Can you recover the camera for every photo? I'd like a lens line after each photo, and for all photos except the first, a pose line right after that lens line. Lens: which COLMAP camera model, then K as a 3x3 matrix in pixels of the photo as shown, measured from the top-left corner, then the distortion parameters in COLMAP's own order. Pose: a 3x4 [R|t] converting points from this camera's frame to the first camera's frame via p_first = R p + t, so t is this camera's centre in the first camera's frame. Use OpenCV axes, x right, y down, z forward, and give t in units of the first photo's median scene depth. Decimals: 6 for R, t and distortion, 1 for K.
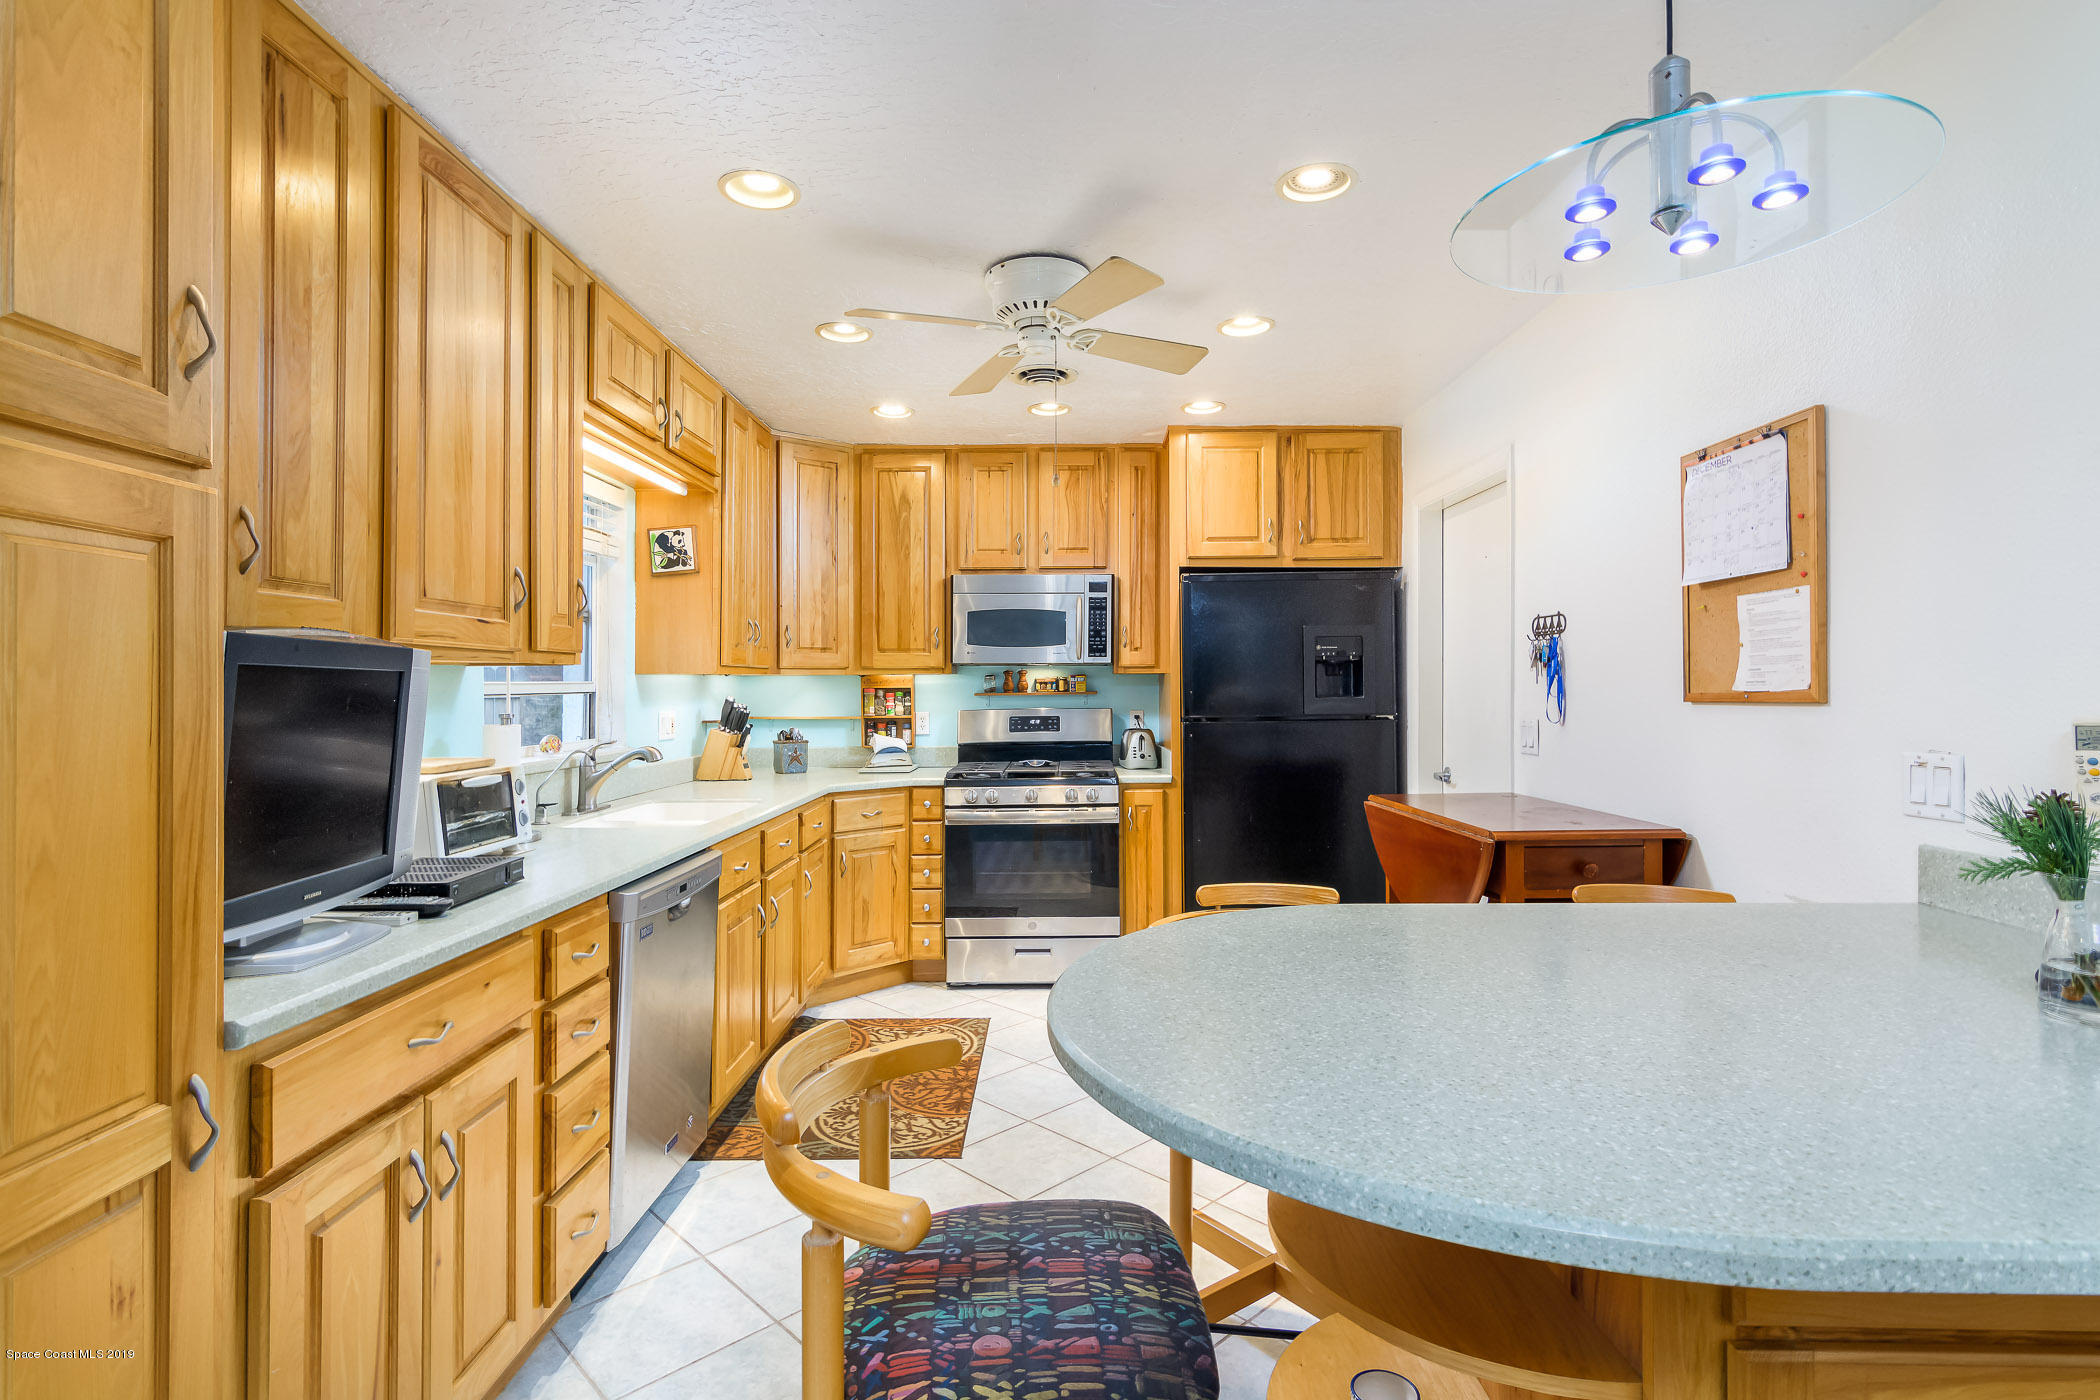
lens RADIAL K [[1037.6, 0, 1027.9], [0, 1037.6, 659.3], [0, 0, 1]] dist [-0.000570, 0.000137]
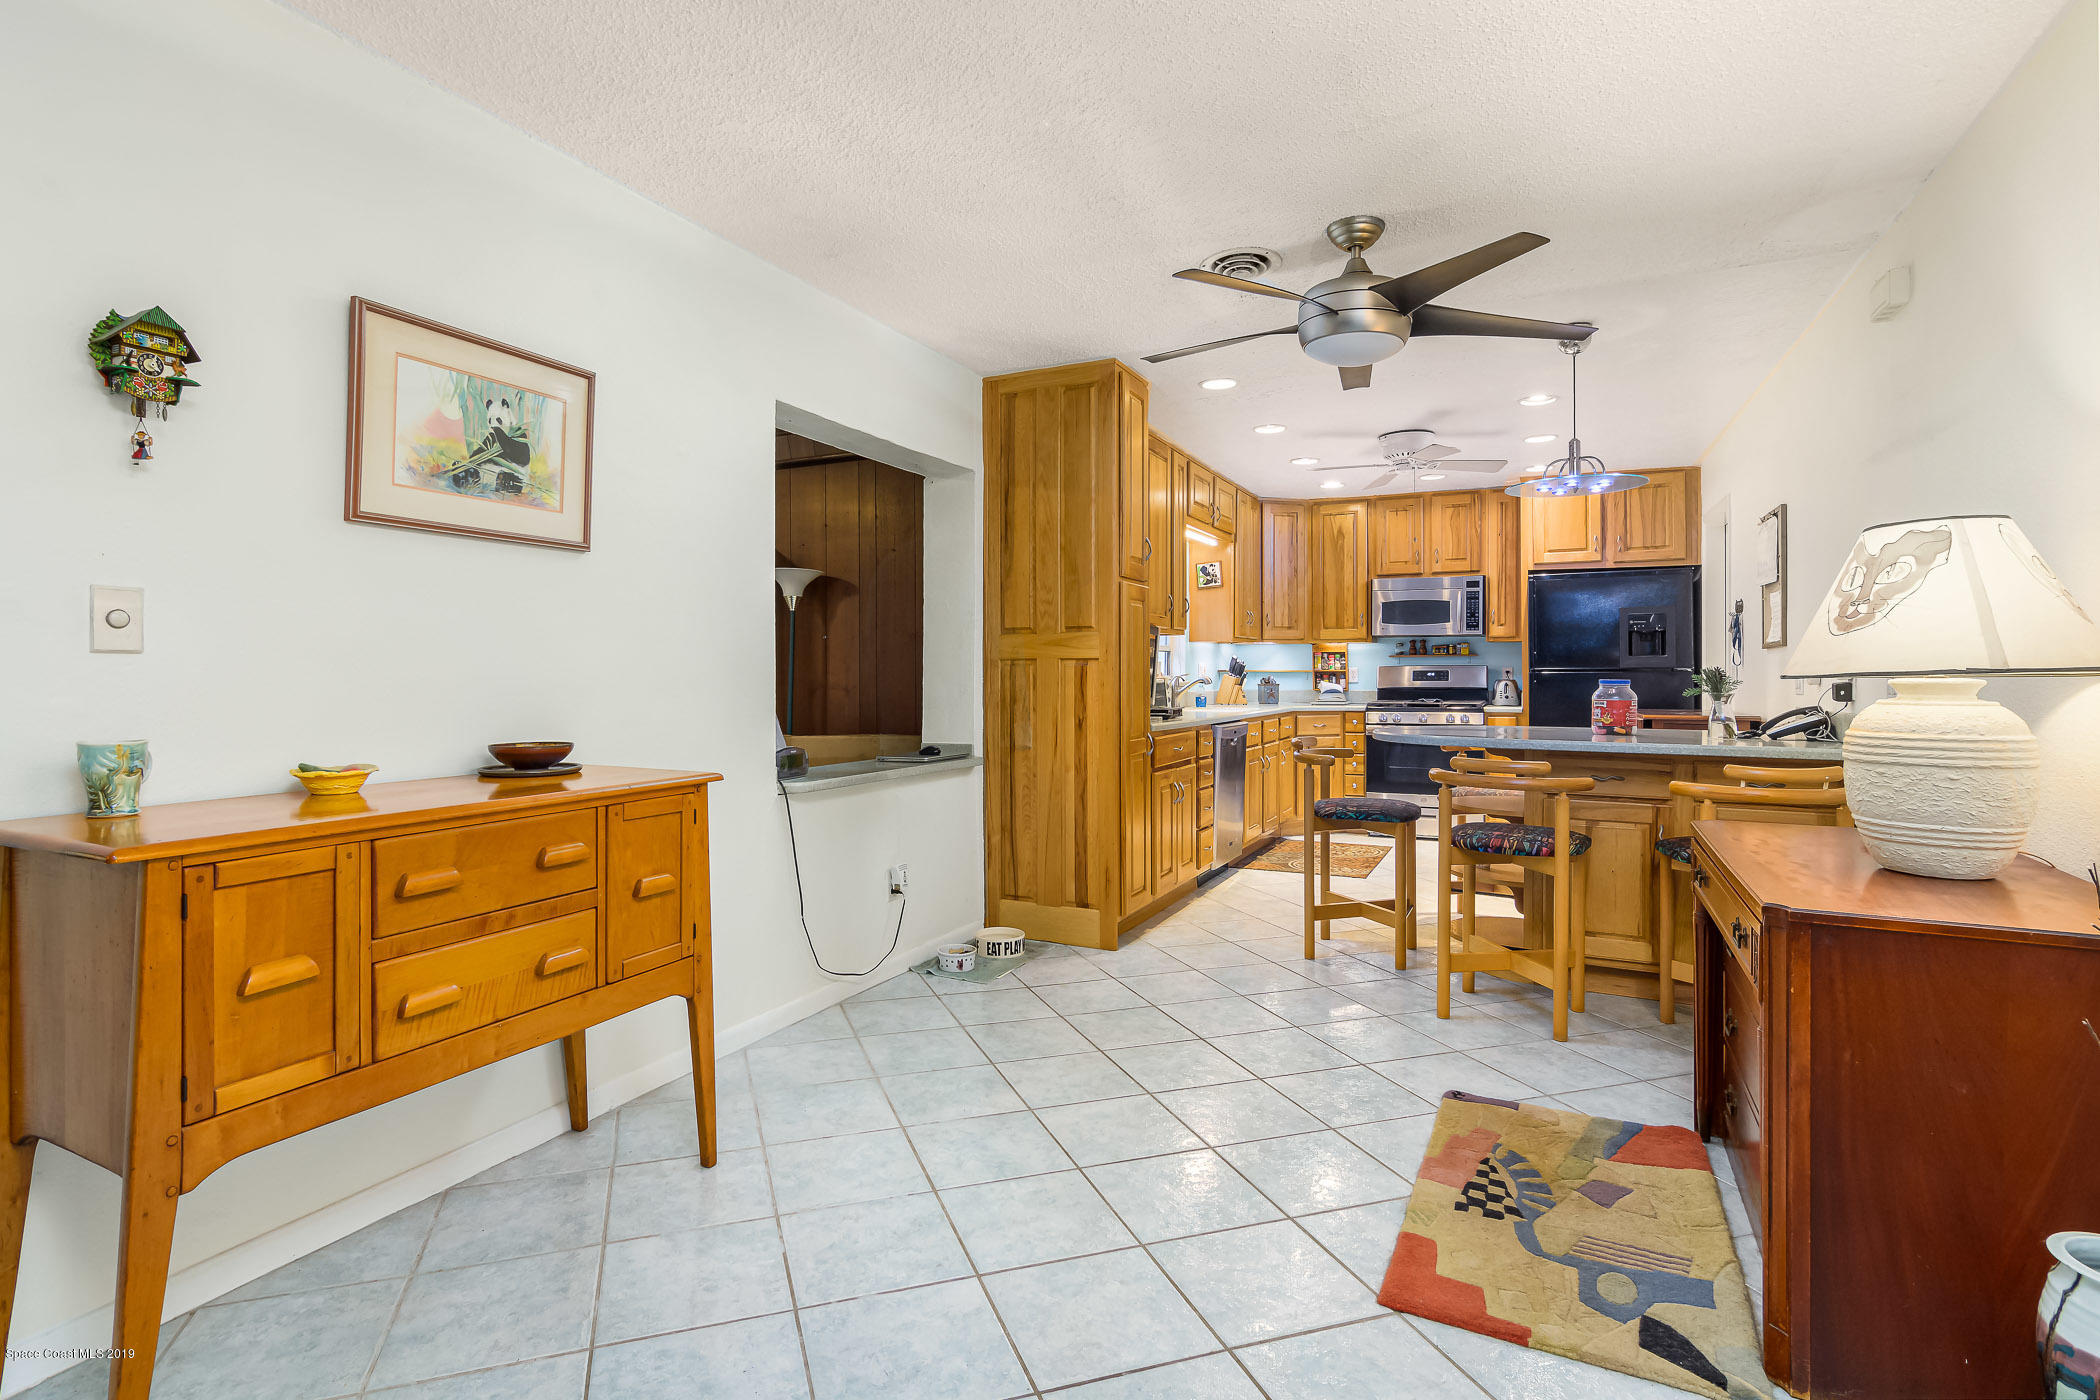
lens RADIAL K [[1037.6, 0, 1027.9], [0, 1037.6, 659.3], [0, 0, 1]] dist [-0.000570, 0.000137]
pose [[0.912499, -0.001016, -0.409077, 0.094907], [0.007717, 0.999862, 0.014731, 0.012637], [0.409005, -0.016599, 0.912381, -0.652144]]
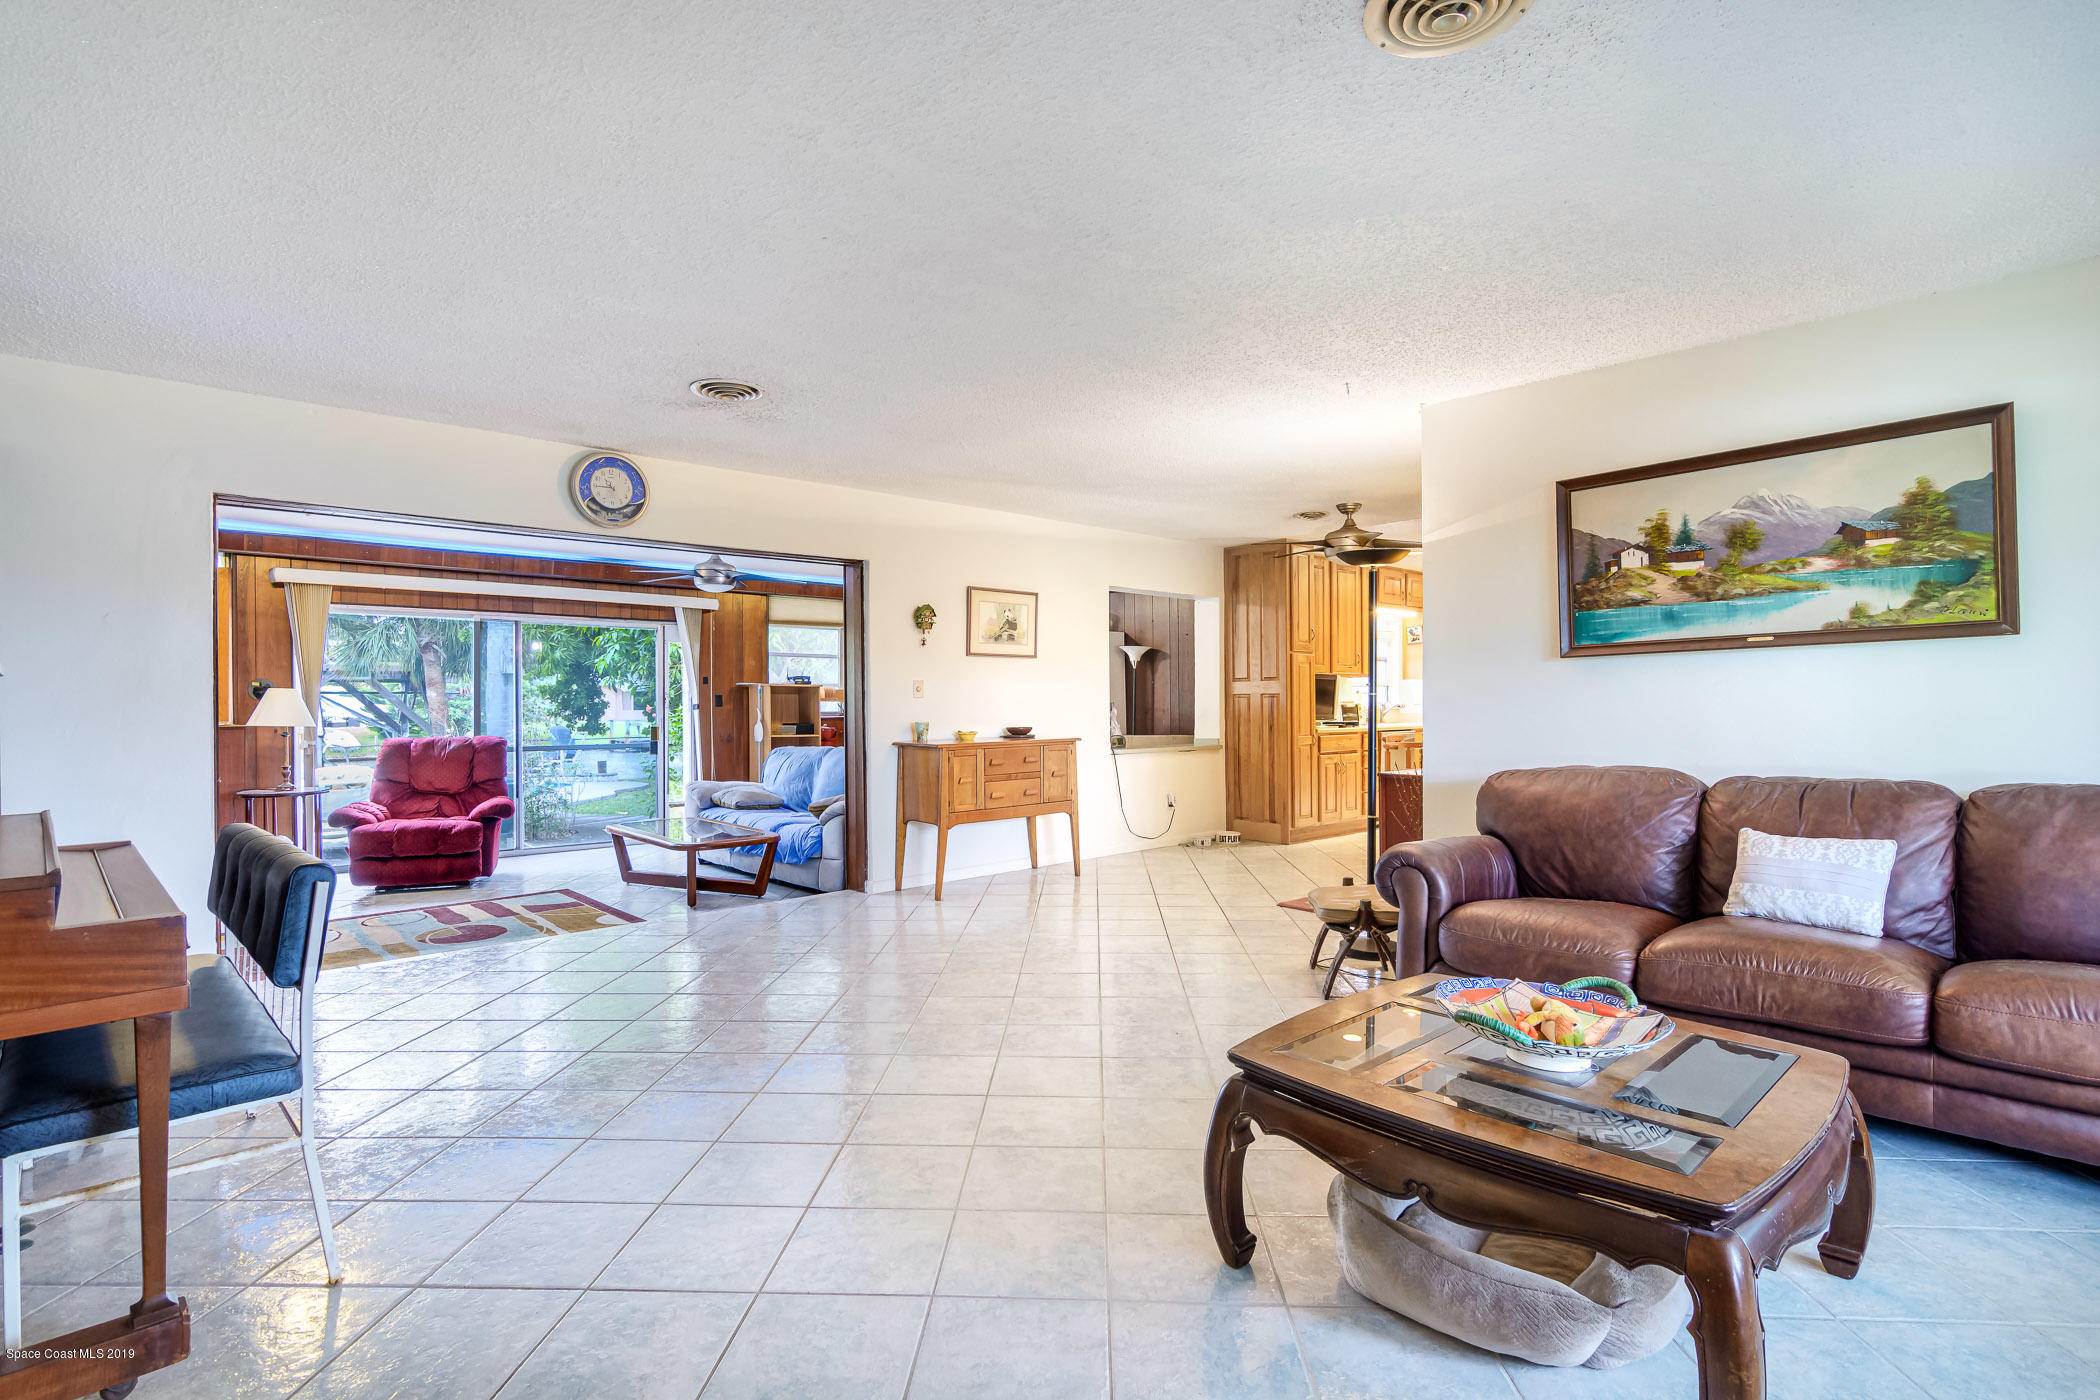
lens RADIAL K [[997.8, 0, 1078.8], [0, 997.8, 688.3], [0, 0, 1]] dist [-0.000316, 0.000071]
pose [[0.716494, -0.005534, -0.697571, 0.685538], [0.020339, 0.999709, 0.012959, -0.011419], [0.697297, -0.023473, 0.716398, -1.215017]]
